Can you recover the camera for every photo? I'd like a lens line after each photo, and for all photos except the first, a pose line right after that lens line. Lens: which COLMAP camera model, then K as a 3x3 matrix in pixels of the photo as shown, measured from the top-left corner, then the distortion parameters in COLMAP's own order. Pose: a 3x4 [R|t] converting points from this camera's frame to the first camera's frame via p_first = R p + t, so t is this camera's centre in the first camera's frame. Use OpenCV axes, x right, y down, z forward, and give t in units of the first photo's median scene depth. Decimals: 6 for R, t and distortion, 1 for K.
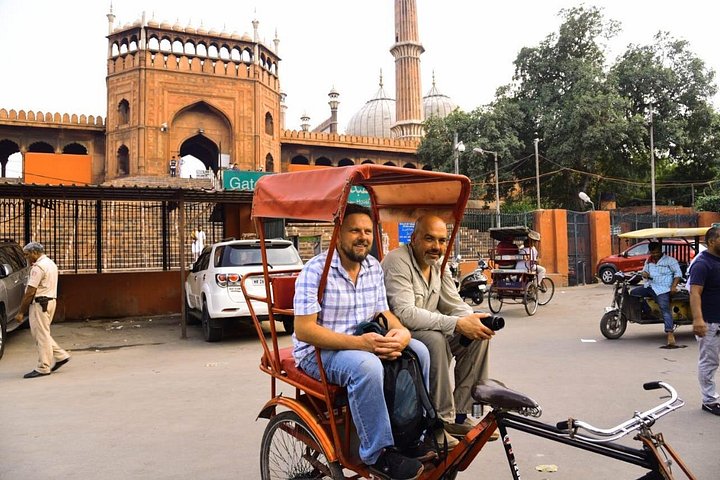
lens RADIAL K [[494.5, 0, 360.0], [0, 494.5, 240.0], [0, 0, 1]] dist [-0.105858, 0.063367]
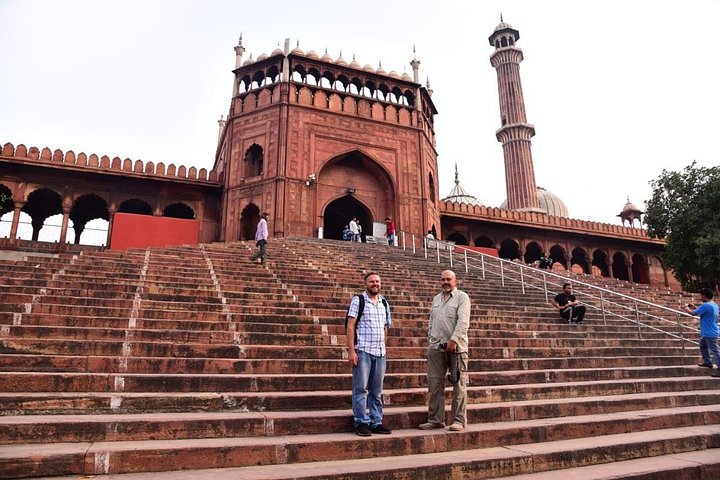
lens RADIAL K [[494.5, 0, 360.0], [0, 494.5, 240.0], [0, 0, 1]] dist [-0.105858, 0.063367]
pose [[0.999037, 0.003794, -0.043703, -0.288929], [-0.013598, 0.973963, -0.226300, 0.017588], [0.041706, 0.226676, 0.973077, 0.300224]]
